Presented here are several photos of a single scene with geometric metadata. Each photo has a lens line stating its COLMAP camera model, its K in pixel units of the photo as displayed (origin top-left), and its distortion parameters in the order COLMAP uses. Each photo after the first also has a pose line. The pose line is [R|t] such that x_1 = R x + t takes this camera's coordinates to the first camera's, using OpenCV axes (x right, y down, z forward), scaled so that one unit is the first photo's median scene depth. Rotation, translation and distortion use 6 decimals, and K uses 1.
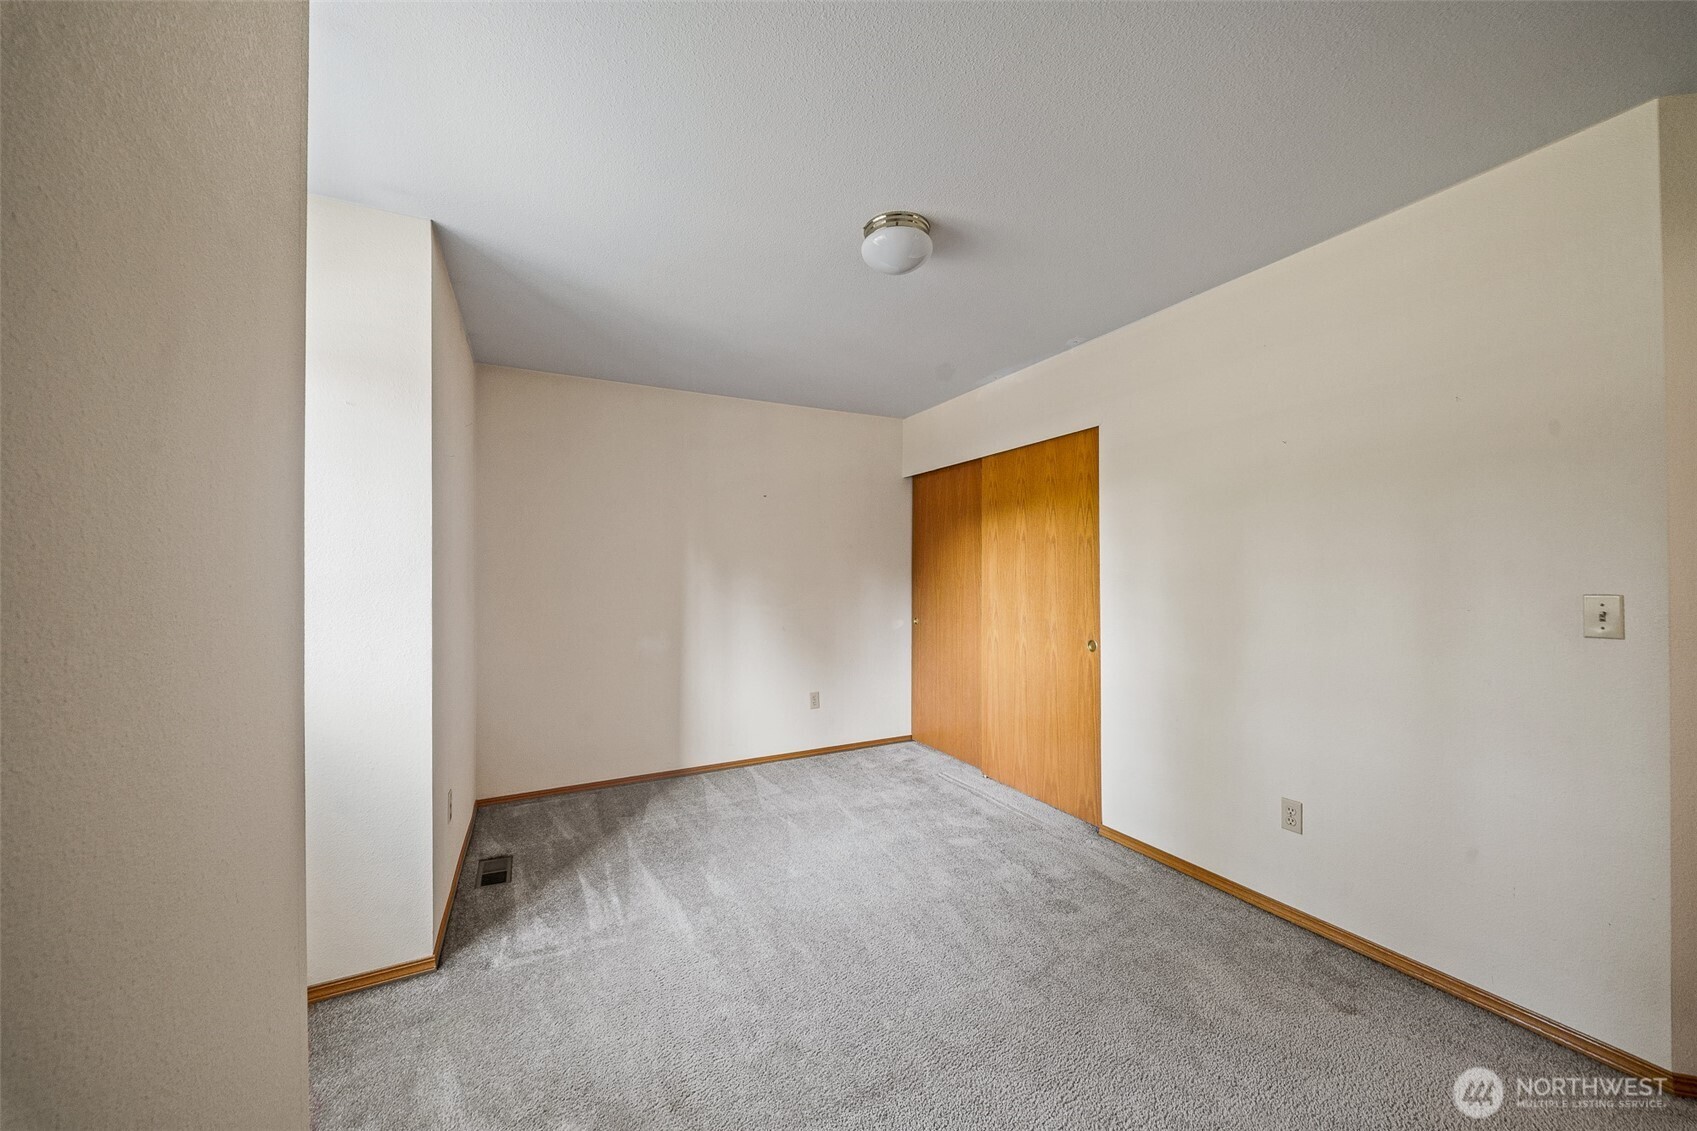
lens RADIAL K [[597.3, 0, 837.3], [0, 597.3, 575.2], [0, 0, 1]] dist [0.007264, -0.004236]
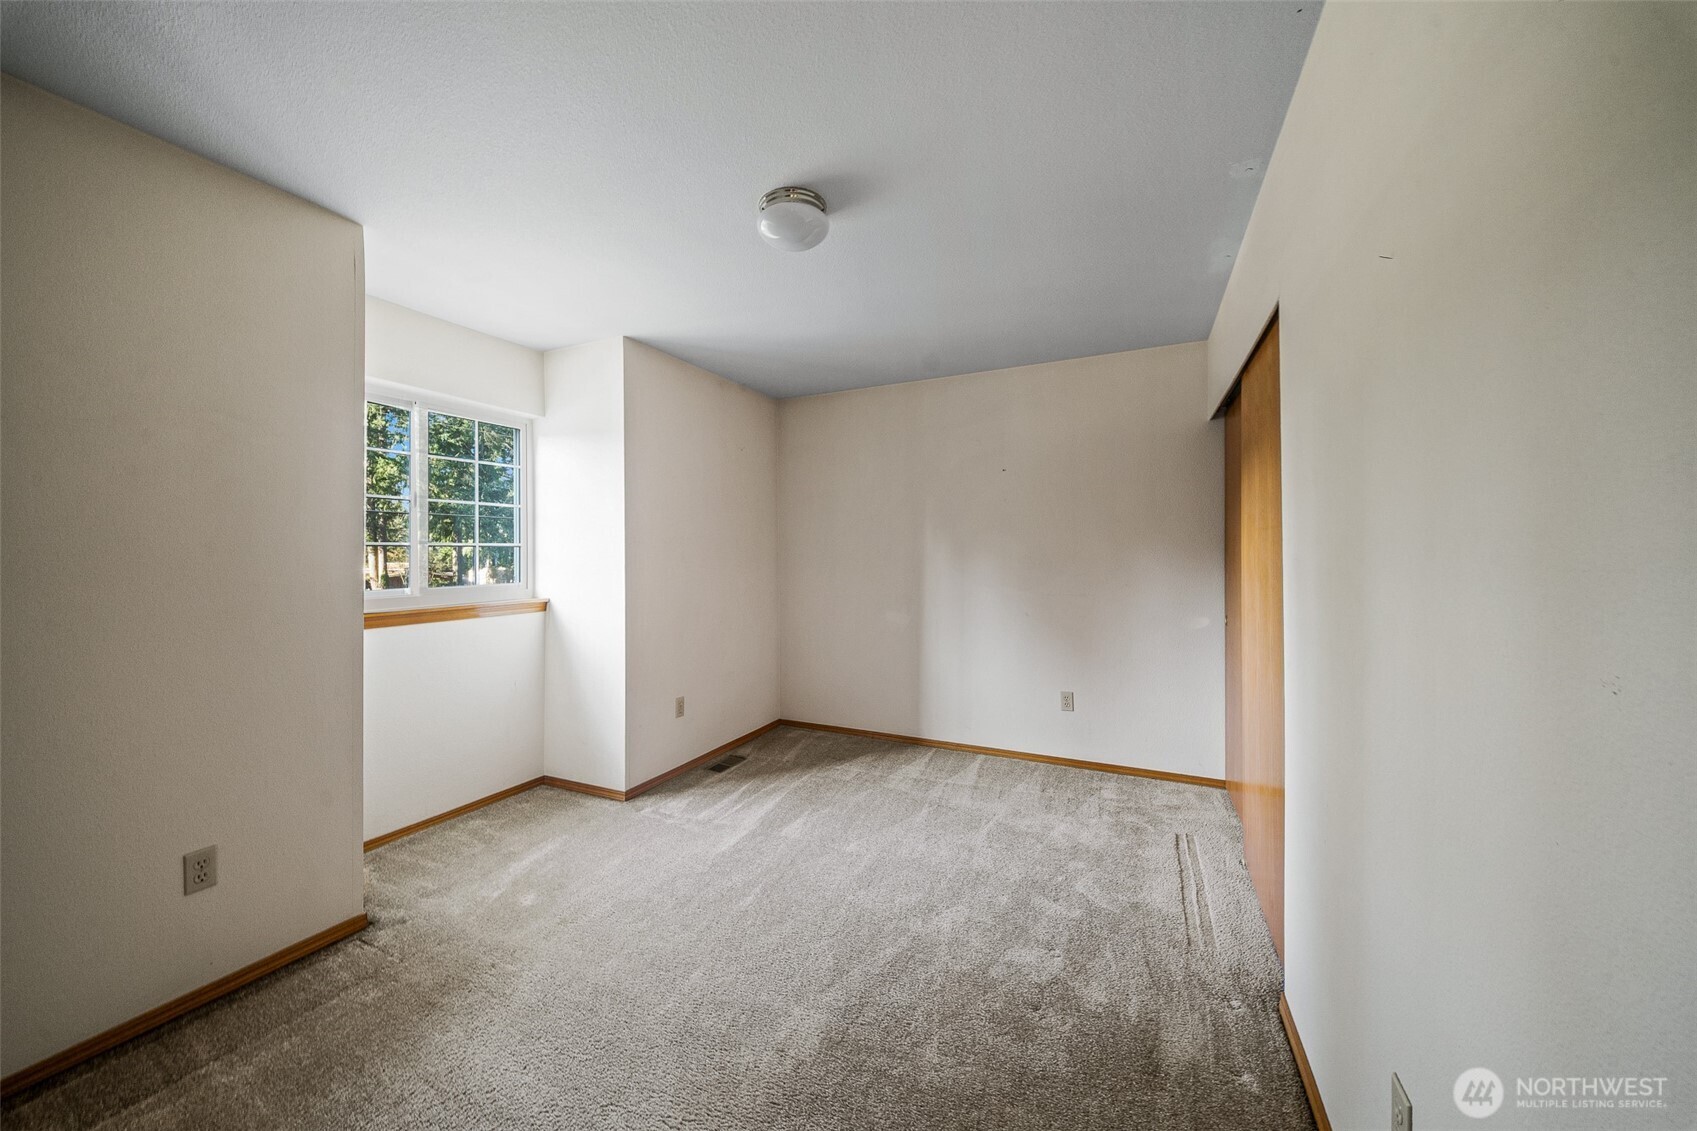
lens RADIAL K [[597.3, 0, 843.4], [0, 597.3, 555.4], [0, 0, 1]] dist [0.007264, -0.004236]
pose [[0.619760, 0.008549, -0.784745, 0.529604], [-0.005143, 0.999963, 0.006832, -0.005100], [0.784775, -0.000199, 0.619781, 0.263715]]
